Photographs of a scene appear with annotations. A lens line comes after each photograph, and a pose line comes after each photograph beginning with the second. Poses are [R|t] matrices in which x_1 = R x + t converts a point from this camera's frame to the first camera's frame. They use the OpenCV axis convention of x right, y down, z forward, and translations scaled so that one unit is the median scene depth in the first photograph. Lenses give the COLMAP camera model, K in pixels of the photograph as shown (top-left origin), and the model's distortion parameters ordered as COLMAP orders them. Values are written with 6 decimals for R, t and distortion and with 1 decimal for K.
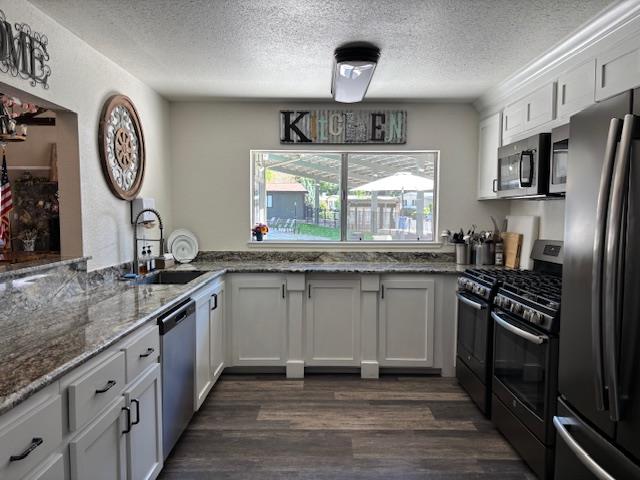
lens RADIAL K [[474.2, 0, 320.0], [0, 474.2, 240.0], [0, 0, 1]] dist [0.006241, -0.006450]
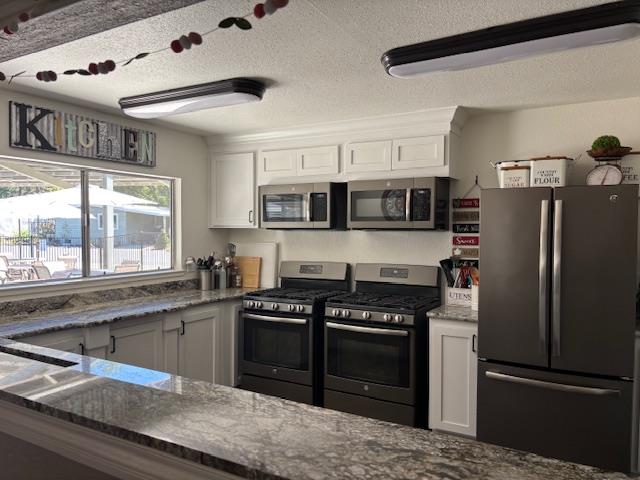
lens RADIAL K [[474.2, 0, 320.0], [0, 474.2, 240.0], [0, 0, 1]] dist [0.006241, -0.006450]
pose [[0.490883, -0.023291, 0.870914, -0.476995], [0.050255, 0.998735, -0.001617, -0.042632], [-0.869775, 0.044562, 0.491432, 0.267268]]
